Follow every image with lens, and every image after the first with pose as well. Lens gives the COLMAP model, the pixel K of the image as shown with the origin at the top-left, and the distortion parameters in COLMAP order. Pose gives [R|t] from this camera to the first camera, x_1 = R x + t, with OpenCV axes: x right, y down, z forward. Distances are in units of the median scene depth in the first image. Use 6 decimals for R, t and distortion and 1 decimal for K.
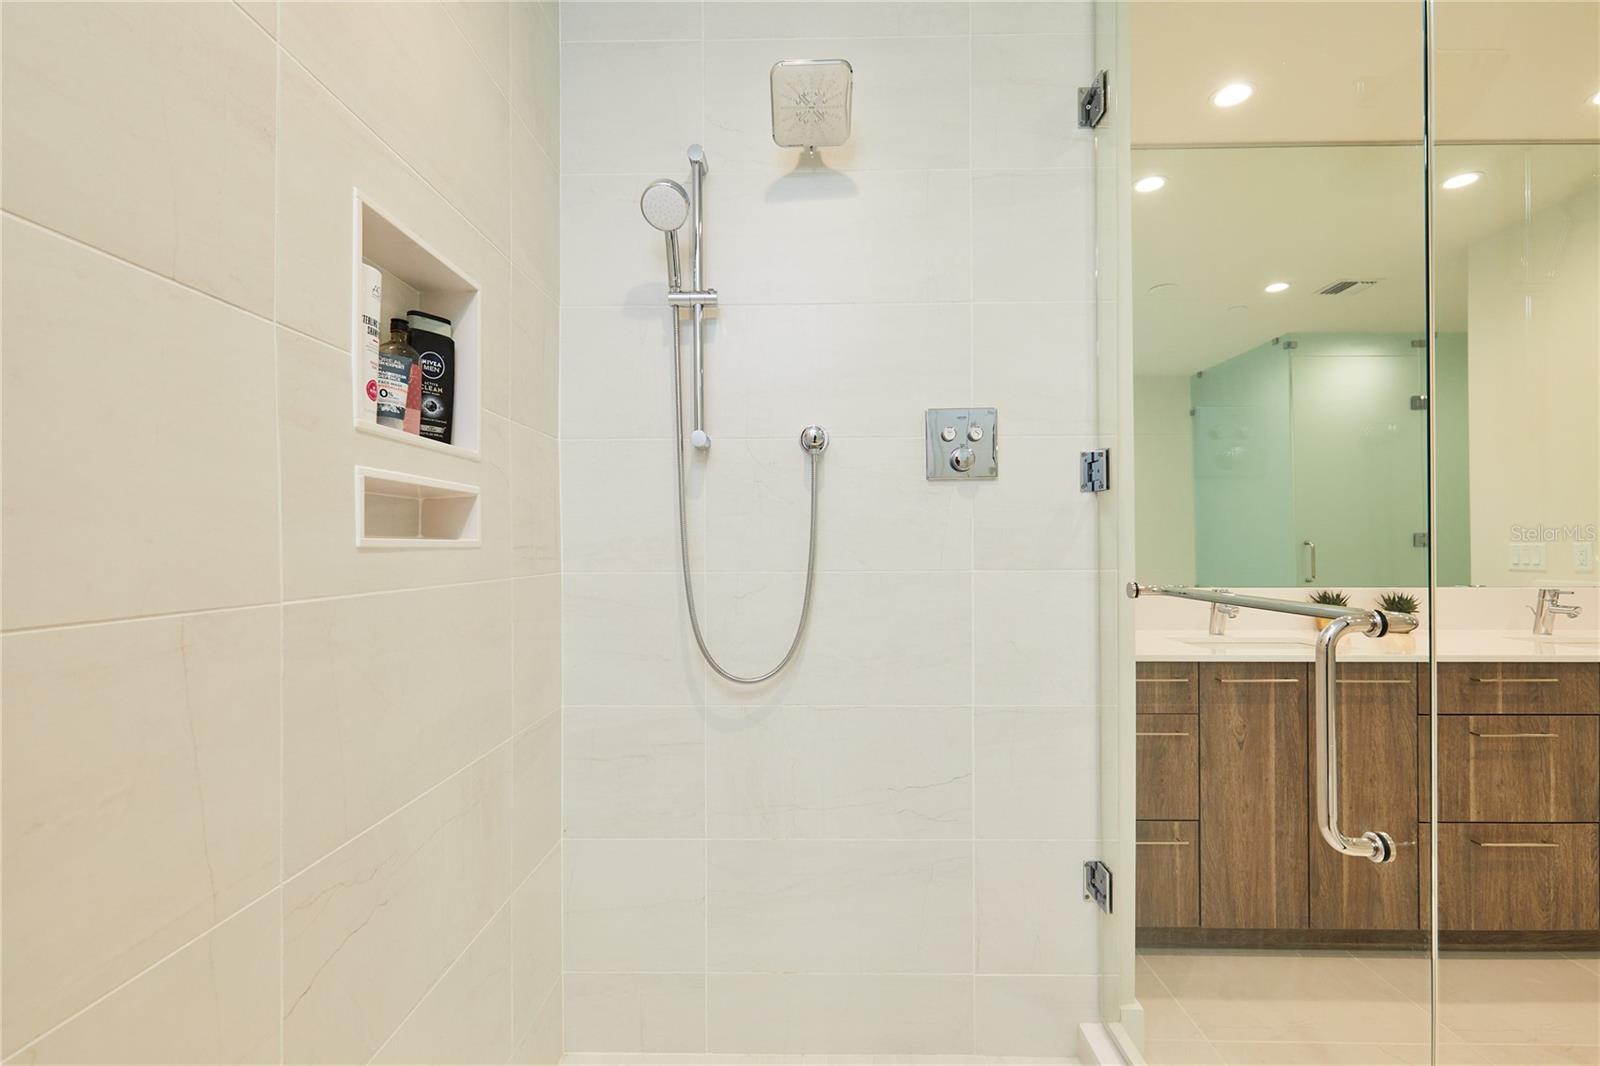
lens RADIAL K [[732.0, 0, 803.6], [0, 732.0, 539.1], [0, 0, 1]] dist [0.001886, -0.002947]
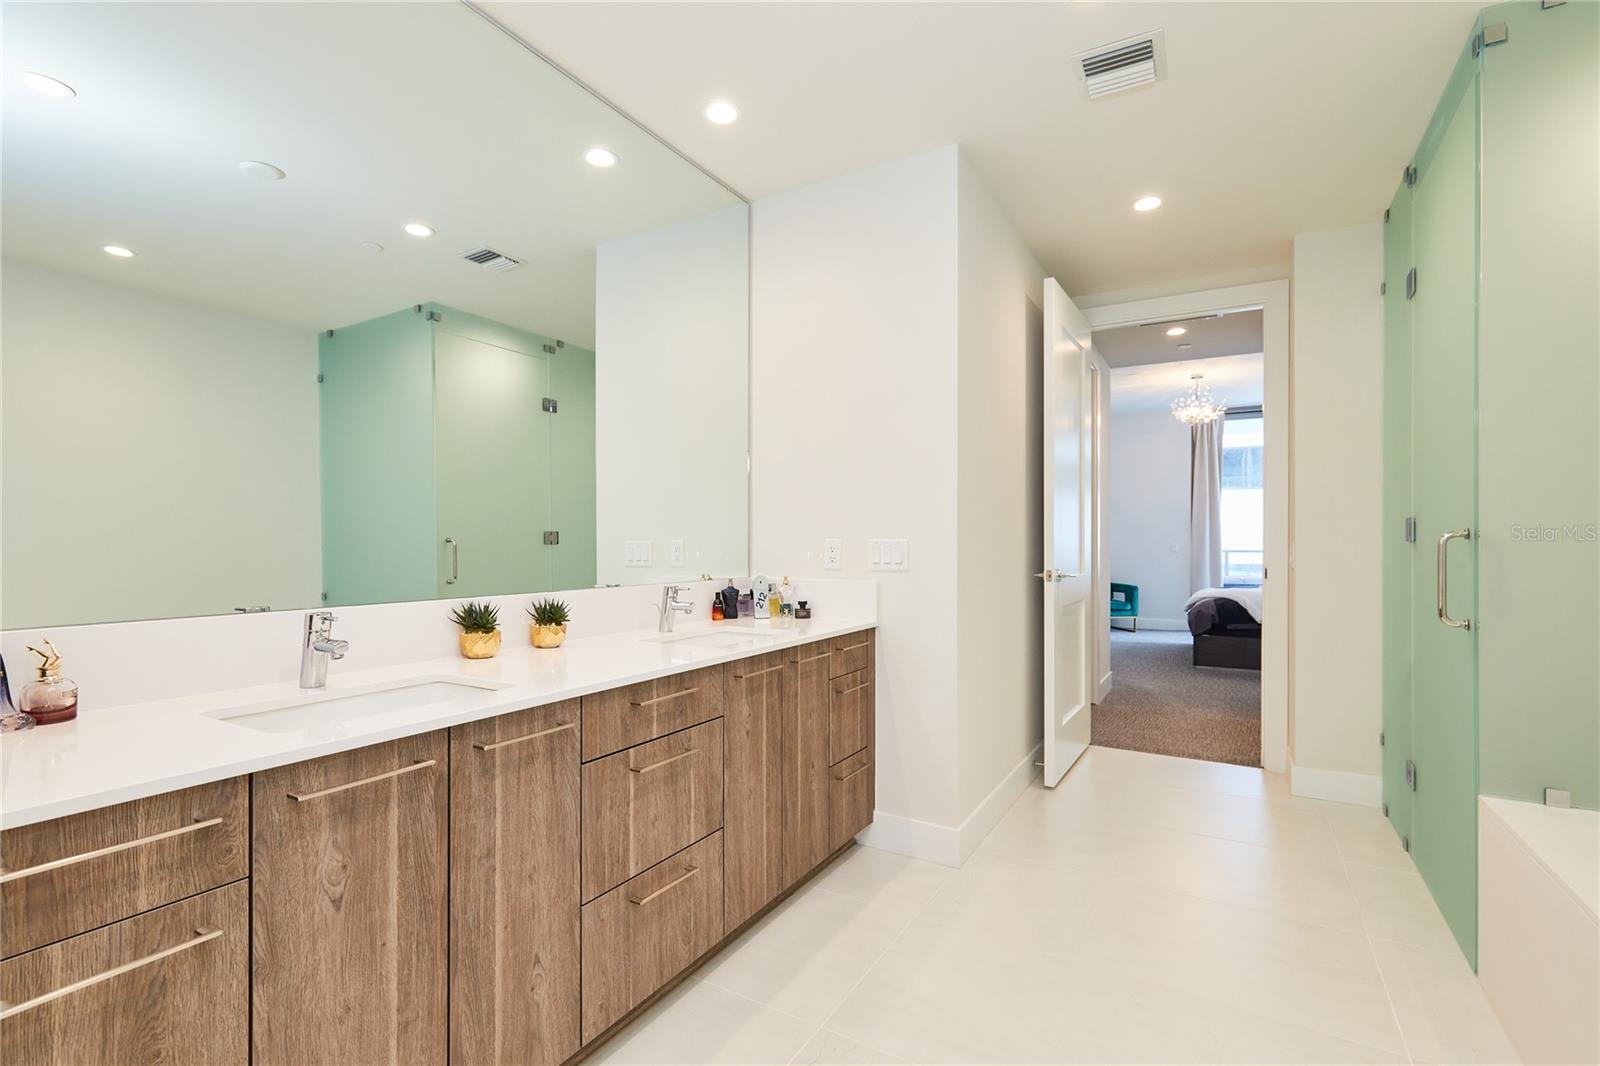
lens RADIAL K [[732.0, 0, 801.2], [0, 732.0, 540.2], [0, 0, 1]] dist [0.001886, -0.002947]
pose [[0.496238, 0.004649, 0.868174, 0.291229], [-0.008901, 0.999960, -0.000267, 0.005251], [-0.868141, -0.007595, 0.496260, 0.426287]]
